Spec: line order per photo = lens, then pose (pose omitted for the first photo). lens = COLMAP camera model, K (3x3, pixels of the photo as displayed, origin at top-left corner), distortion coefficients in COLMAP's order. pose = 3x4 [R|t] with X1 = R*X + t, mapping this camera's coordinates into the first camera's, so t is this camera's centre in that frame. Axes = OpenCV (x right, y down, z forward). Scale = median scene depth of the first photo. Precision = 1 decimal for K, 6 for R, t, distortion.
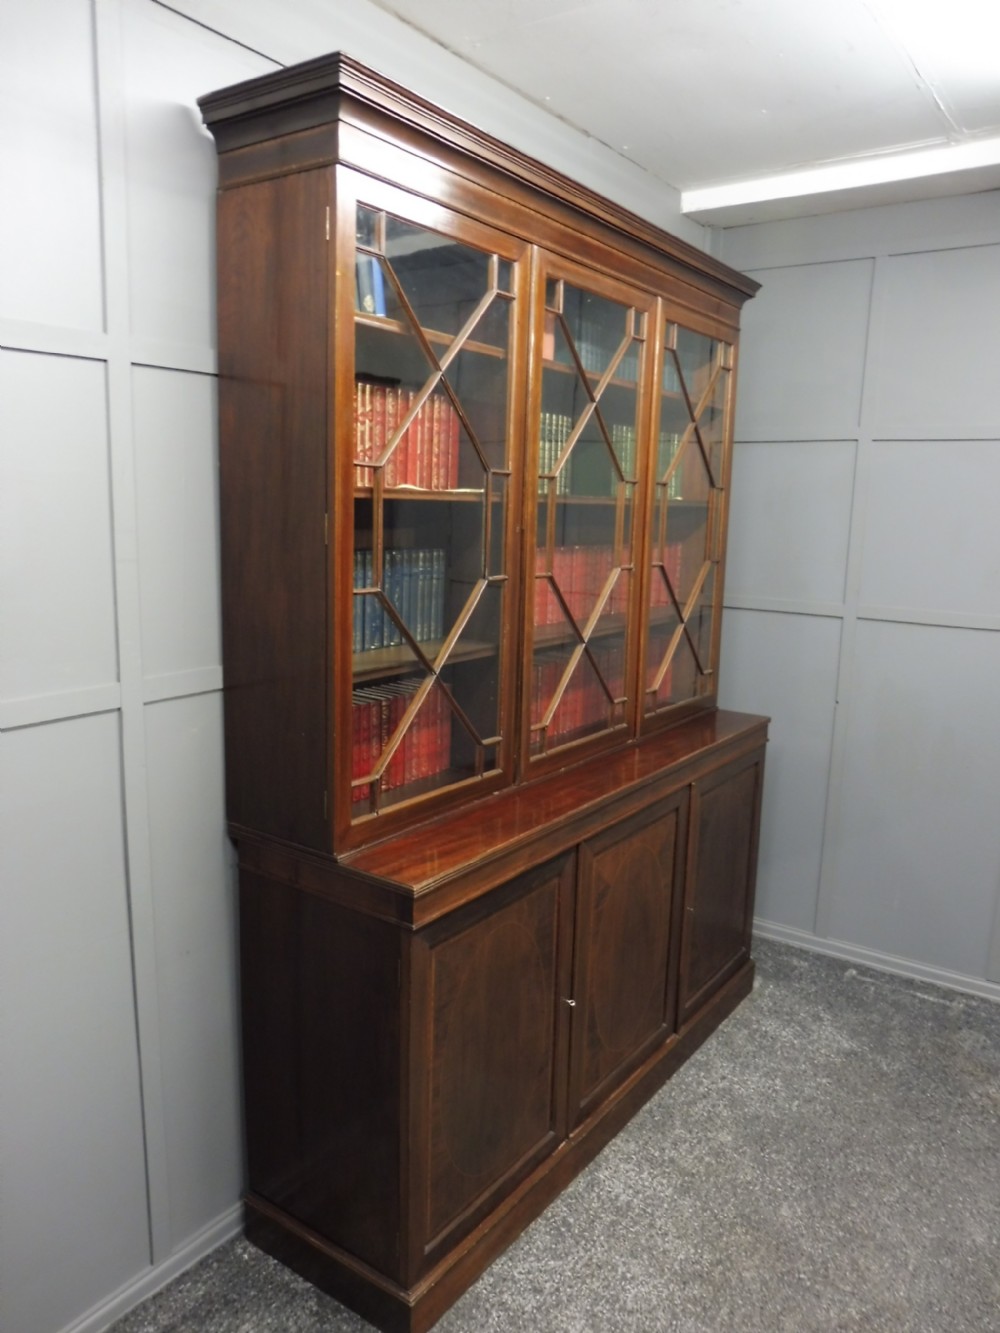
lens RADIAL K [[970.4, 0, 498.8], [0, 970.4, 666.4], [0, 0, 1]] dist [-0.051885, 0.013311]
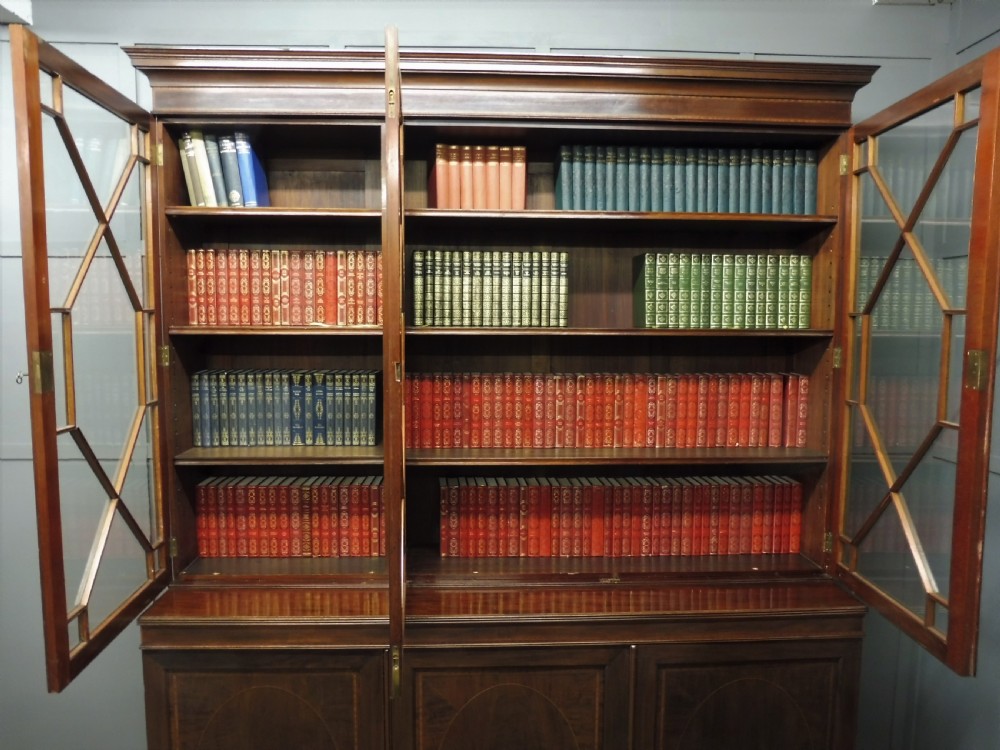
lens RADIAL K [[728.0, 0, 503.3], [0, 728.0, 374.9], [0, 0, 1]] dist [-0.051885, 0.013311]
pose [[0.612849, 0.043517, -0.789001, 0.743983], [-0.122404, 0.991658, -0.040382, -0.098104], [0.780662, 0.121325, 0.613064, 0.546256]]
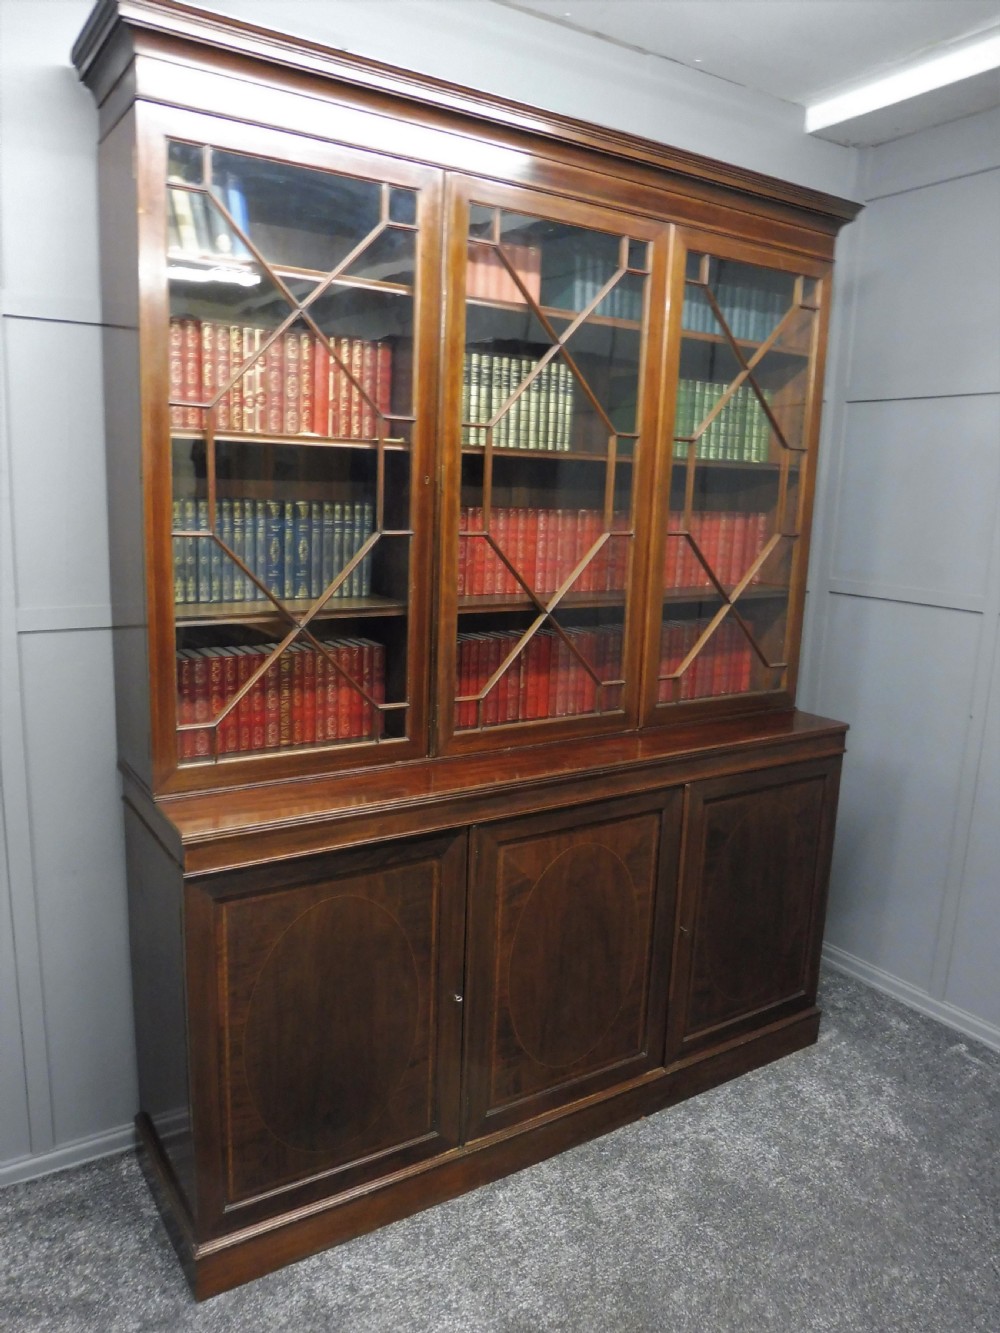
lens RADIAL K [[970.4, 0, 494.8], [0, 970.4, 667.5], [0, 0, 1]] dist [-0.051885, 0.013311]
pose [[0.928802, 0.077314, -0.362421, 0.403015], [-0.073870, 0.996994, 0.023373, 0.009738], [0.363139, 0.005063, 0.931721, 0.149835]]
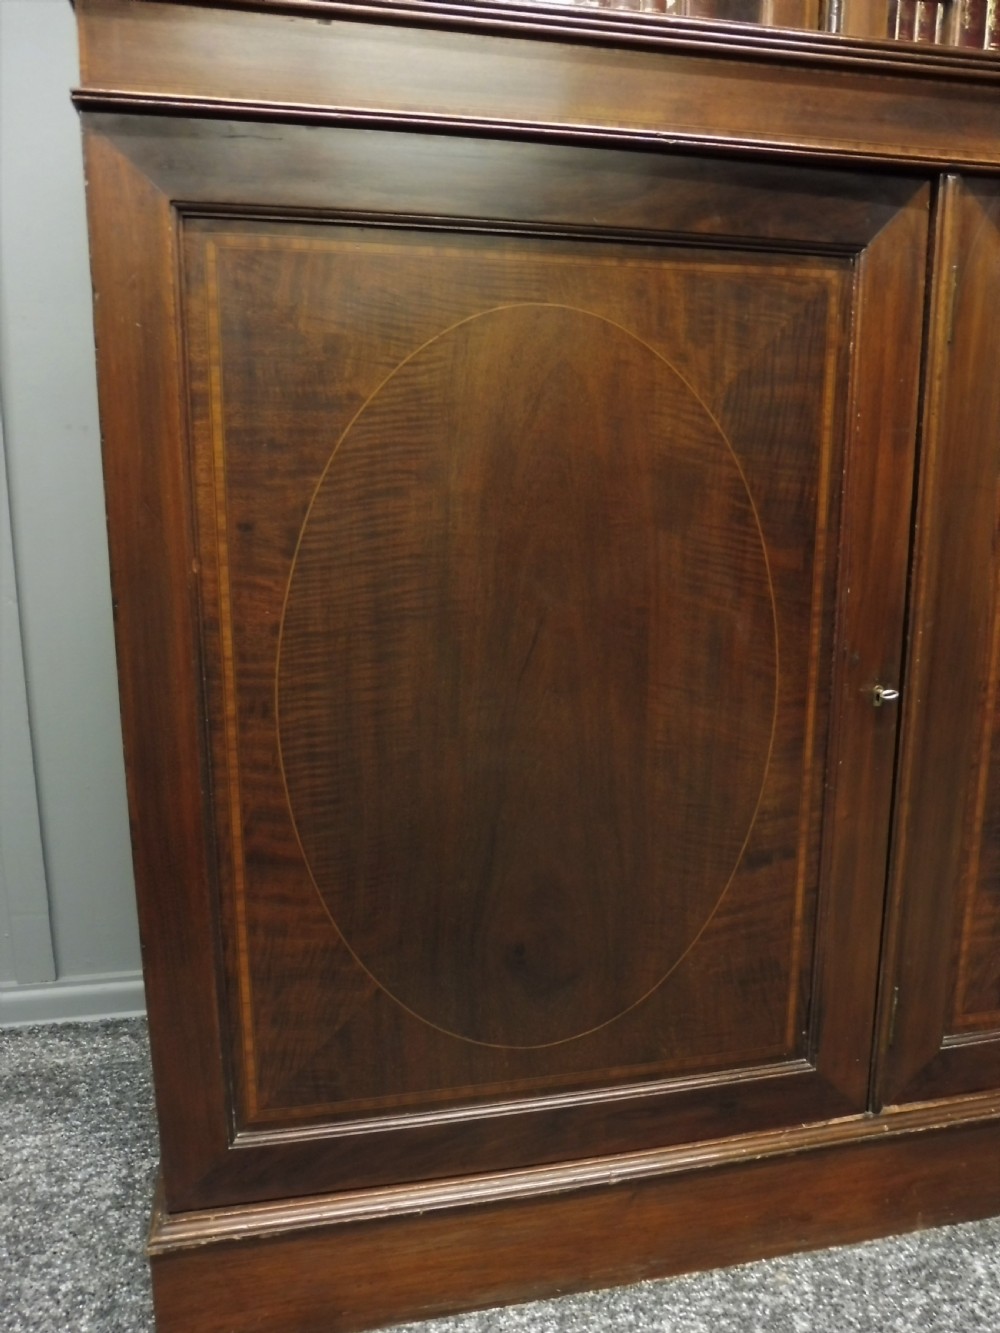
lens RADIAL K [[970.4, 0, 494.5], [0, 970.4, 665.5], [0, 0, 1]] dist [-0.051885, 0.013311]
pose [[0.736521, 0.095912, -0.669580, 0.191753], [-0.092988, 0.994855, 0.040220, 0.326846], [0.669993, 0.032640, 0.741650, 0.638143]]
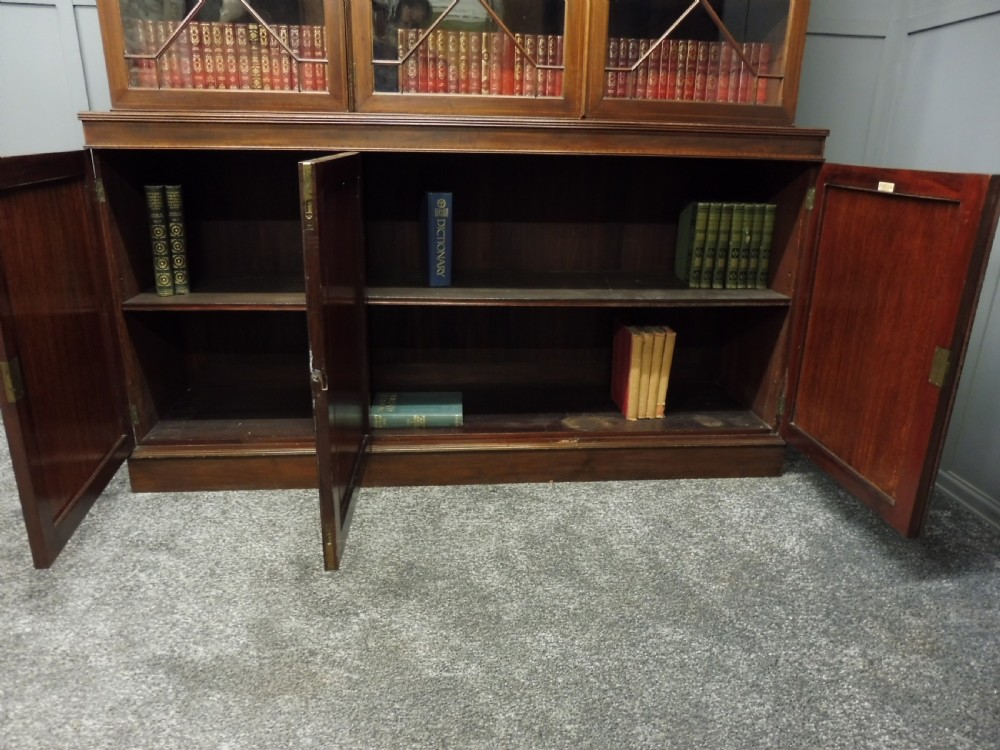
lens RADIAL K [[728.0, 0, 505.7], [0, 728.0, 382.9], [0, 0, 1]] dist [-0.051885, 0.013311]
pose [[0.661472, 0.232355, -0.713068, 0.774334], [-0.132312, 0.972037, 0.194002, 0.236356], [0.738206, -0.033980, 0.673719, 0.565477]]
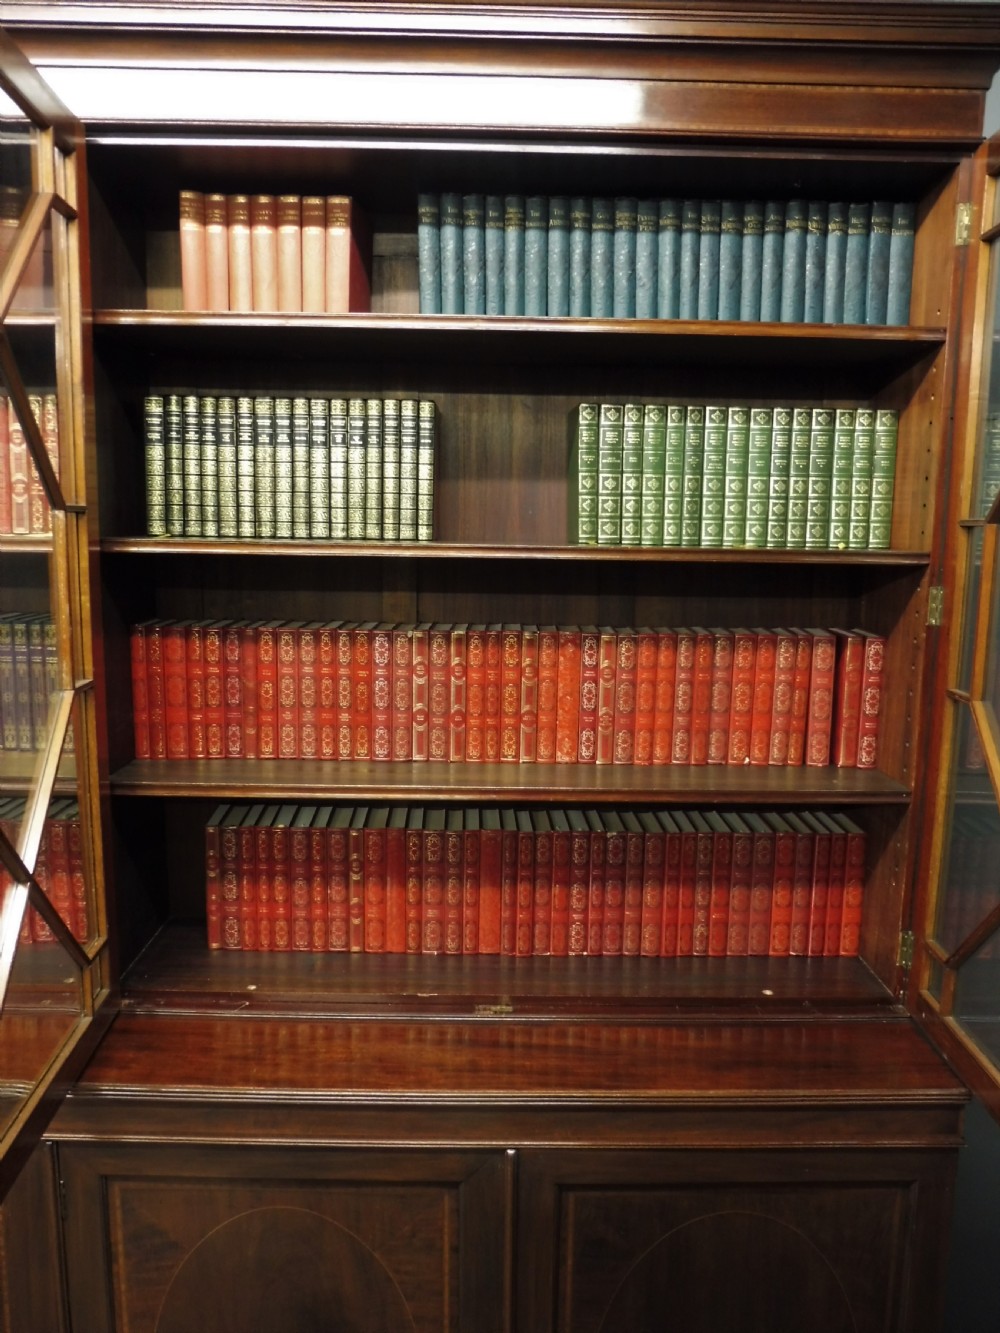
lens RADIAL K [[970.4, 0, 495.8], [0, 970.4, 669.0], [0, 0, 1]] dist [-0.051885, 0.013311]
pose [[0.586587, 0.103608, -0.803232, 0.634030], [-0.137965, 0.990070, 0.026954, -0.141015], [0.798049, 0.095007, 0.595056, 0.807442]]
